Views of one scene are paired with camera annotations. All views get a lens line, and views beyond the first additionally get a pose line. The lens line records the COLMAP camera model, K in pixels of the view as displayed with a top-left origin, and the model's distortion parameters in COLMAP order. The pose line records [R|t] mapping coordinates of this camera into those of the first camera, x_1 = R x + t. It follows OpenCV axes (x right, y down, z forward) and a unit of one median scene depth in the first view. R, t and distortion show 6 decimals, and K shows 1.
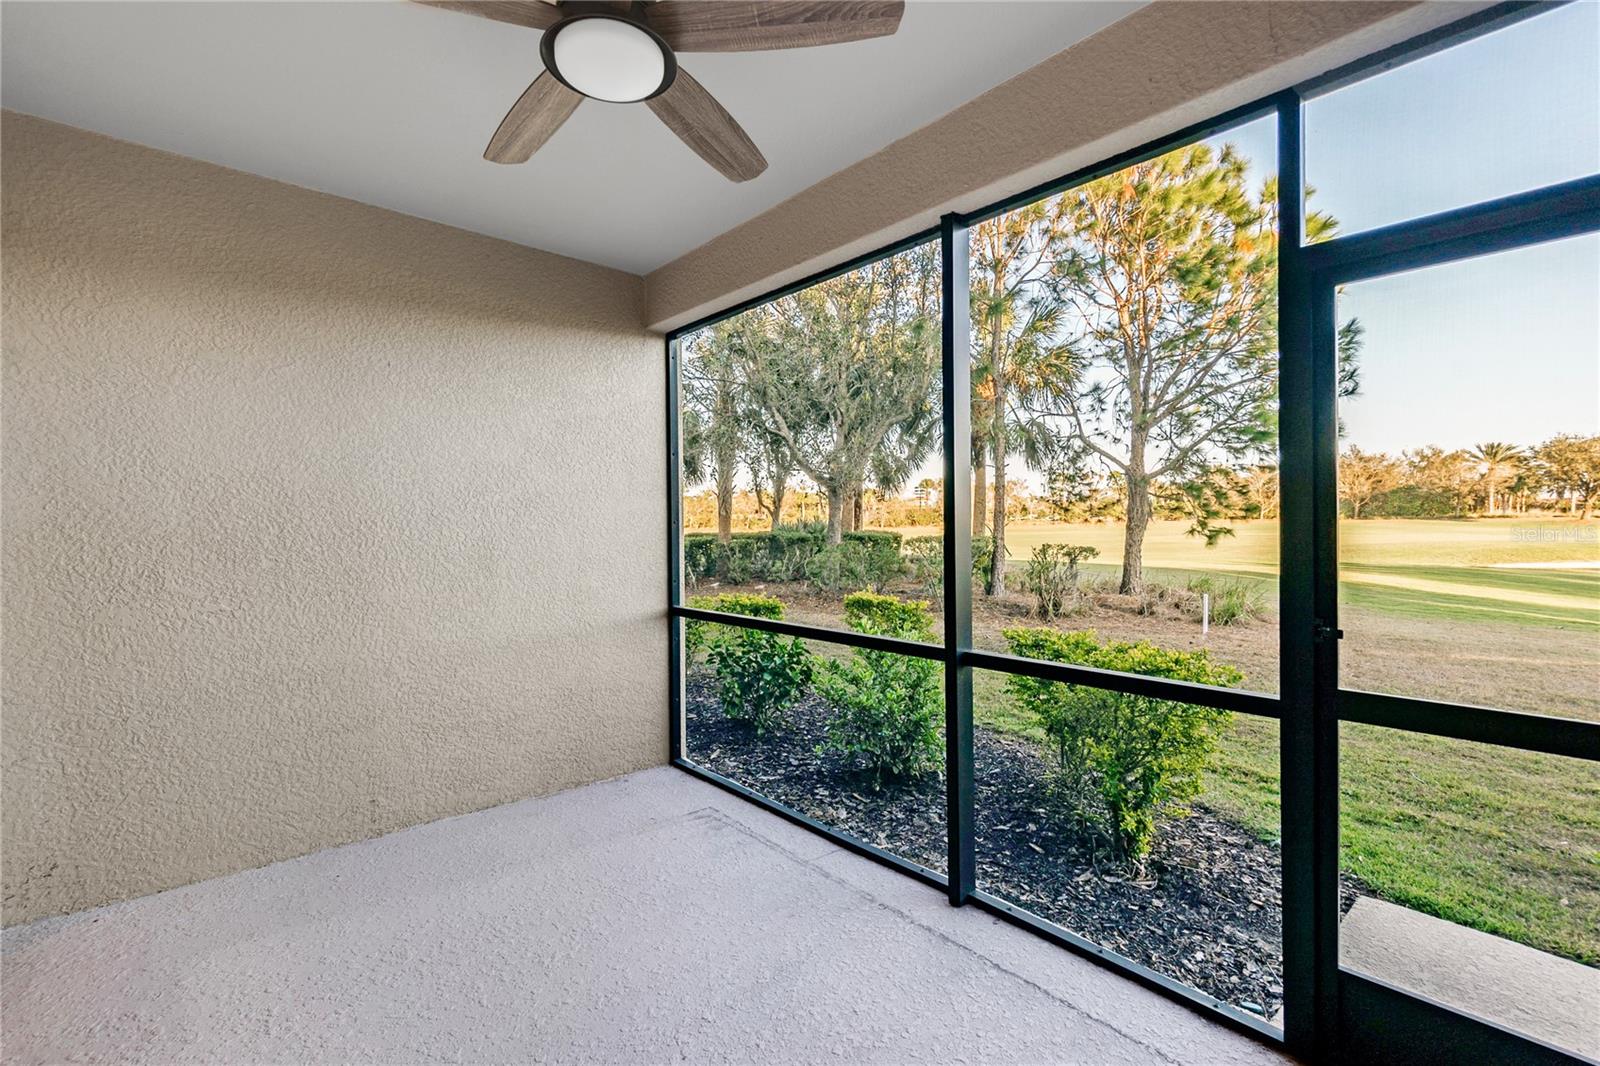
lens RADIAL K [[688.4, 0, 800.9], [0, 688.4, 525.8], [0, 0, 1]] dist [0.003114, 0.000319]
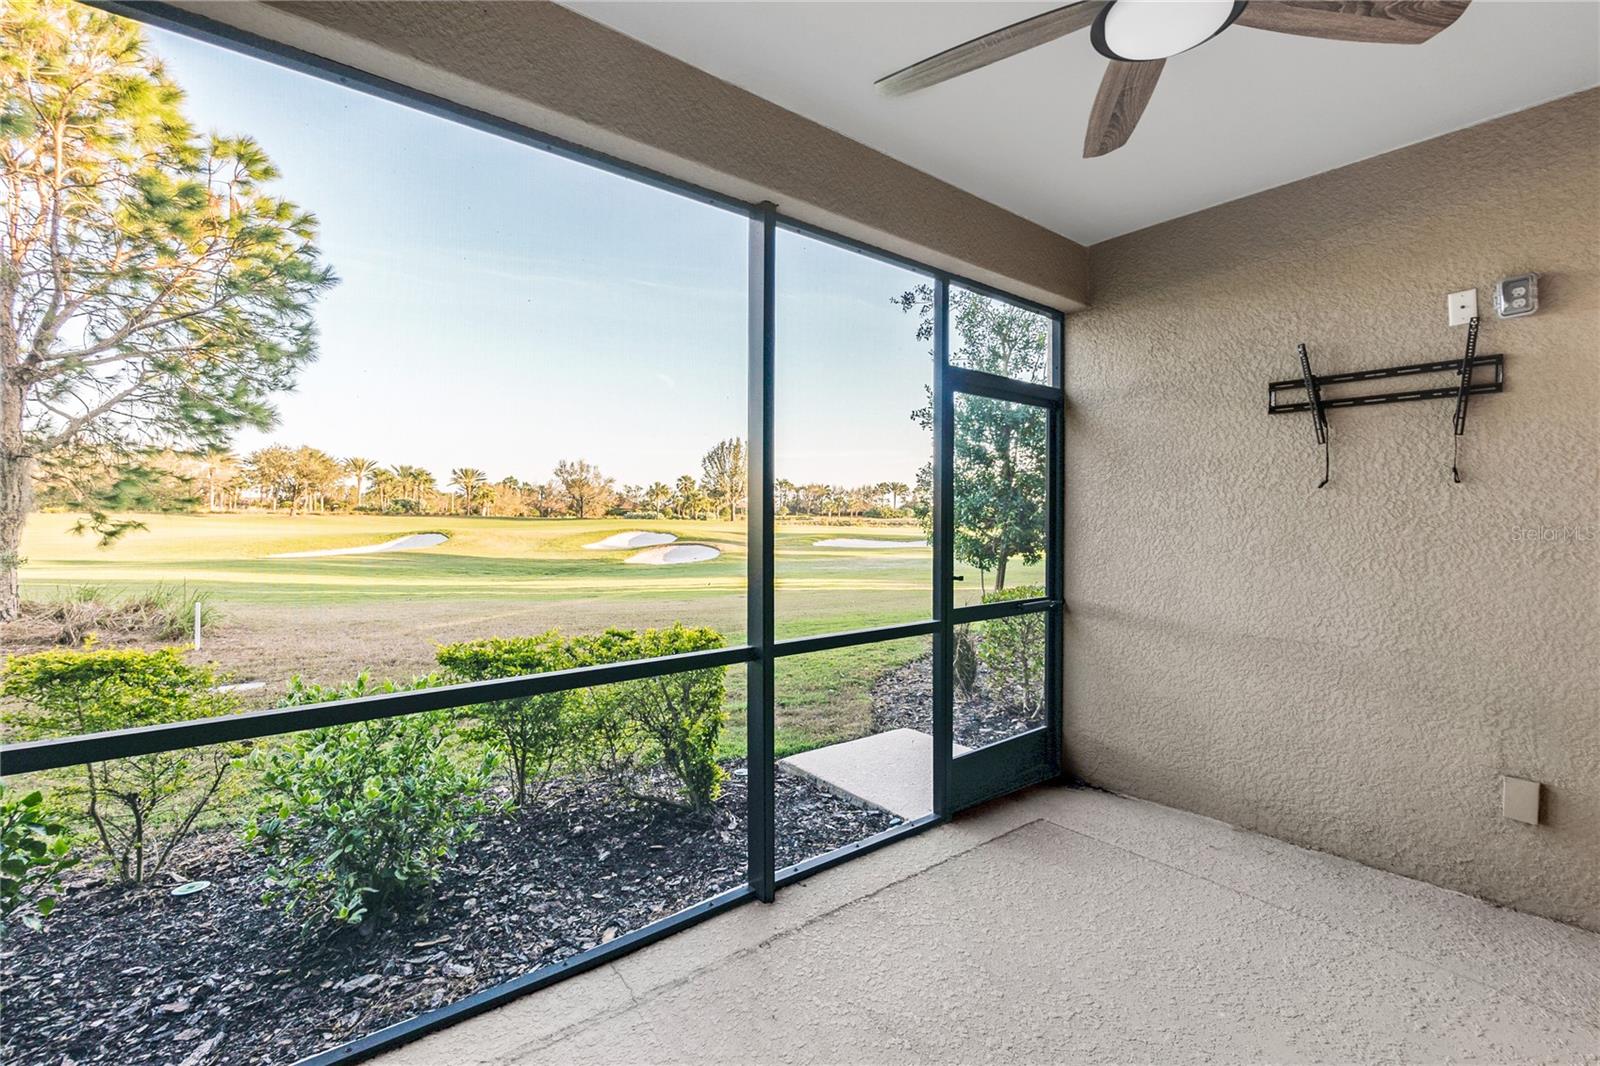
lens RADIAL K [[700.0, 0, 789.8], [0, 700.0, 515.4], [0, 0, 1]] dist [-0.004342, 0.000630]
pose [[0.075297, 0.010746, 0.997103, -0.139269], [-0.003211, 0.999939, -0.010534, 0.000308], [-0.997156, -0.002408, 0.075327, 0.158046]]
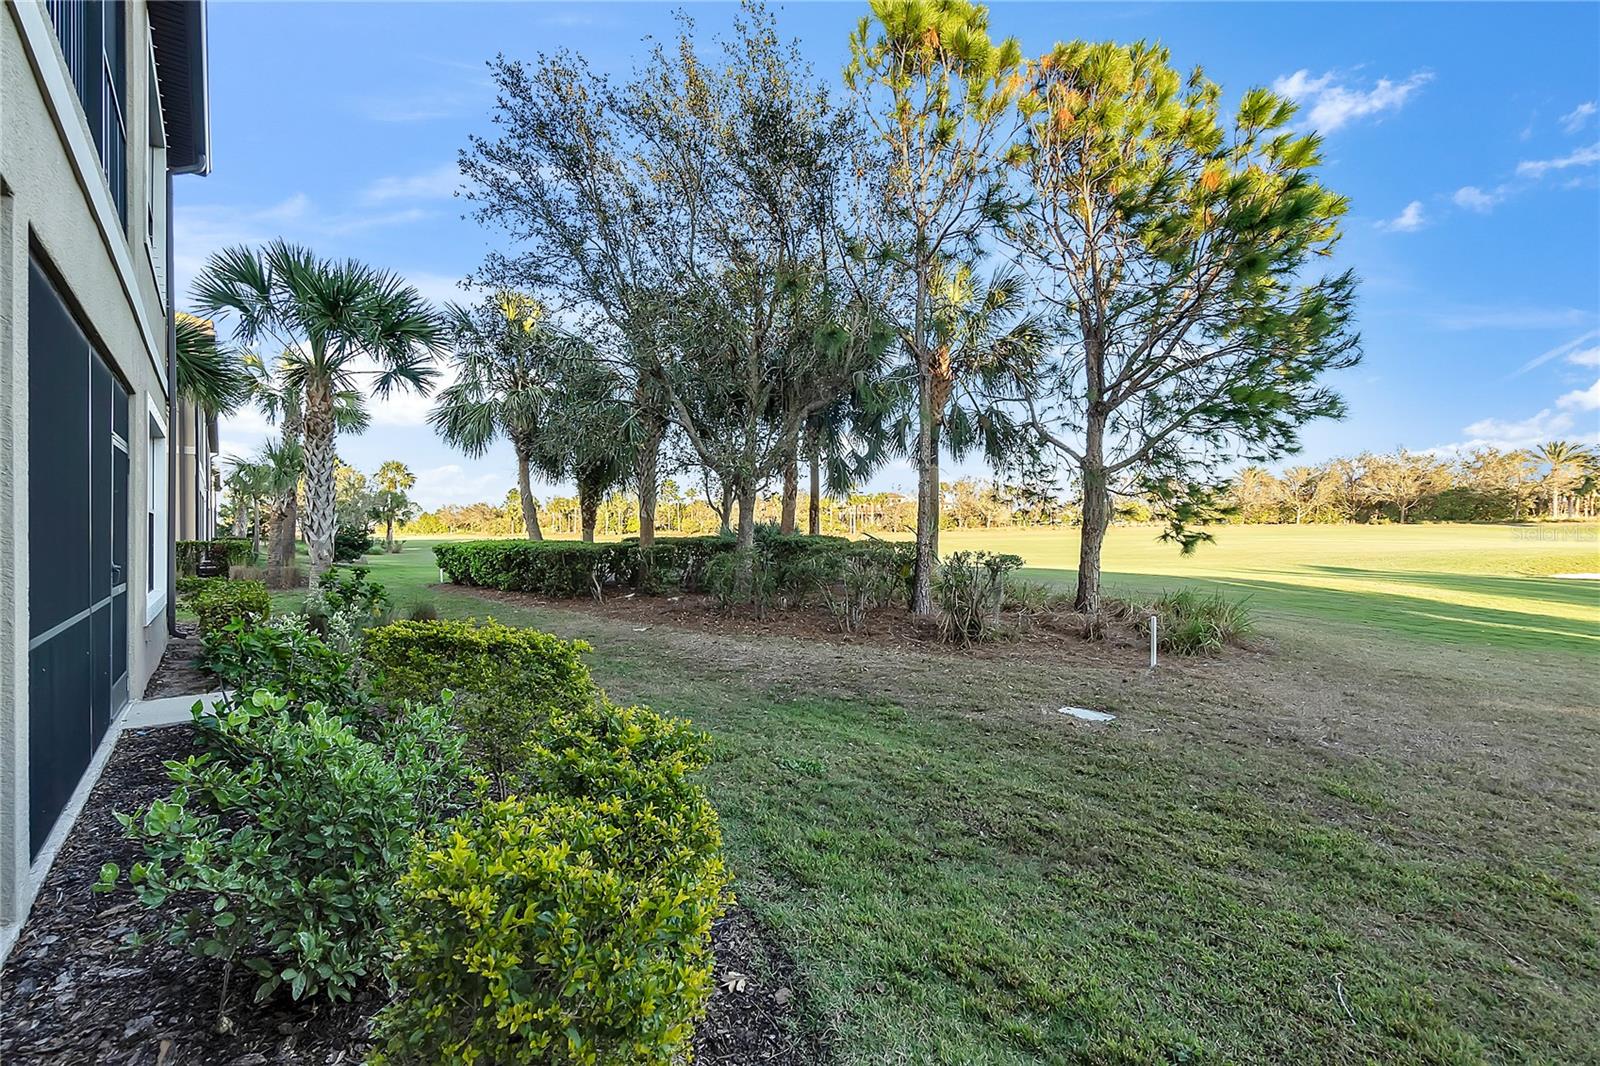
lens RADIAL K [[693.5, 0, 783.2], [0, 693.5, 525.5], [0, 0, 1]] dist [-0.000353, 0.000233]
pose [[0.998494, 0.001801, -0.054835, 0.150055], [-0.002124, 0.999981, -0.005833, 0.000514], [0.054823, 0.005941, 0.998478, 0.134693]]
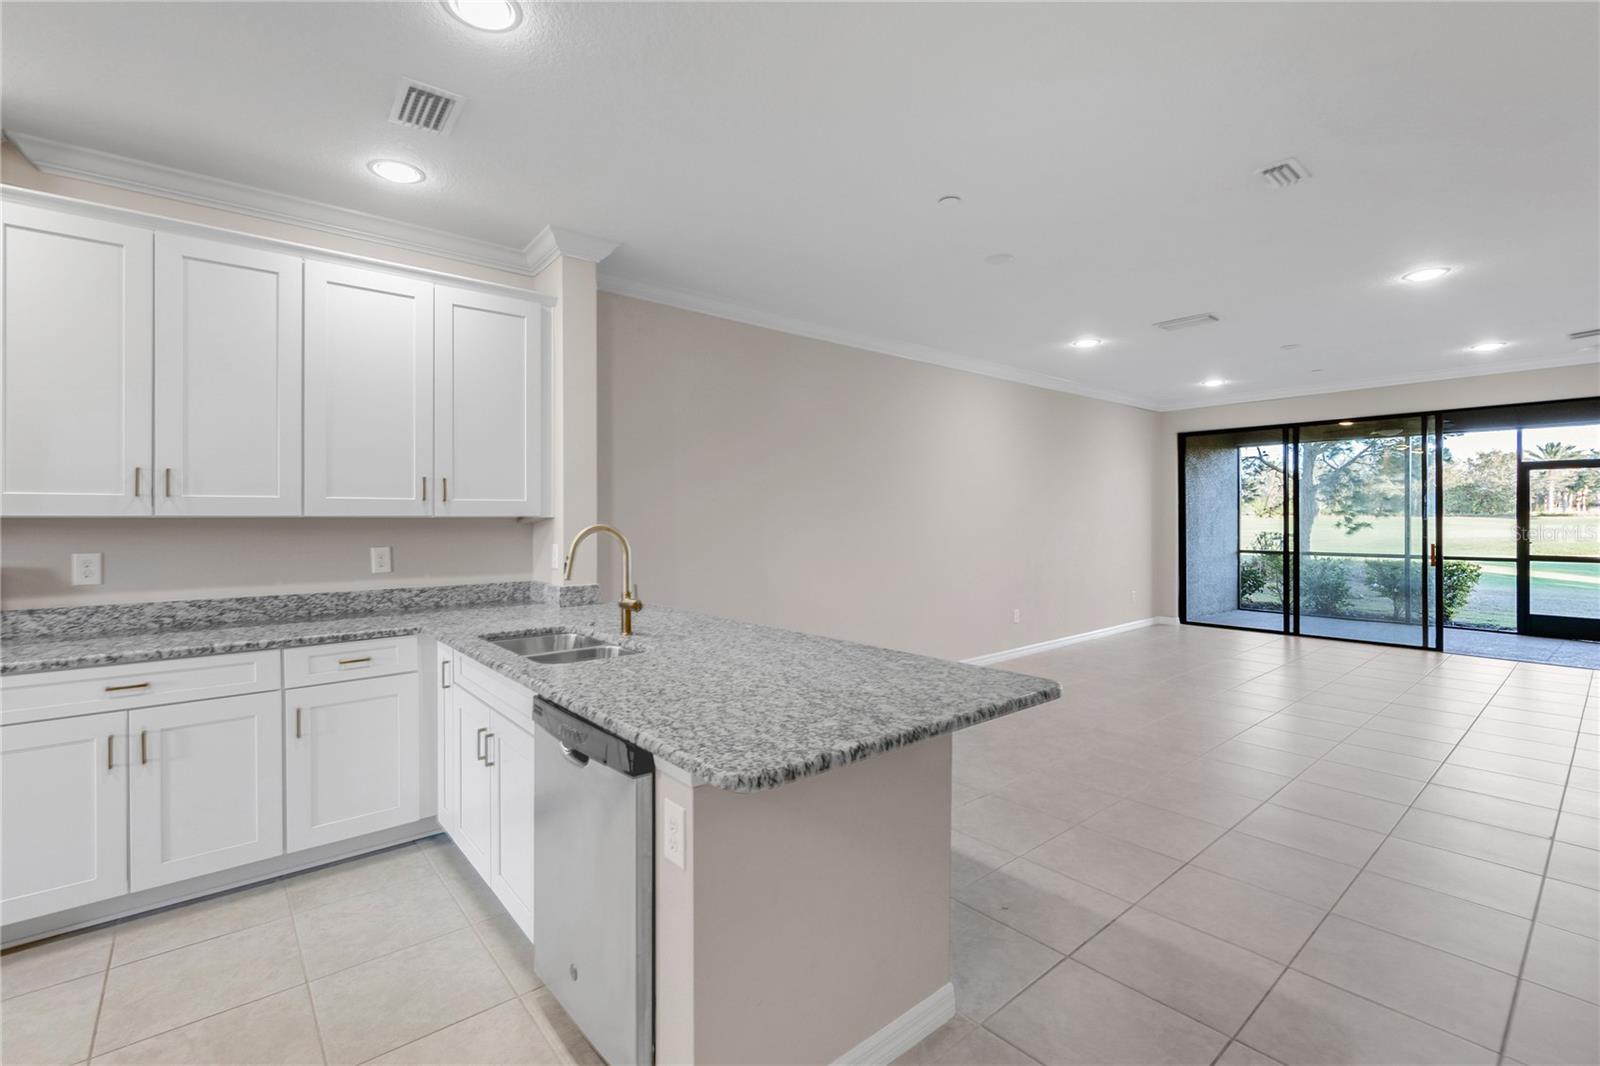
lens RADIAL K [[700.0, 0, 789.8], [0, 700.0, 515.4], [0, 0, 1]] dist [-0.004342, 0.000630]
pose [[0.999018, 0.008690, -0.043450, -0.510573], [-0.008806, 0.999958, -0.002478, 0.001747], [0.043427, 0.002858, 0.999053, -0.500640]]
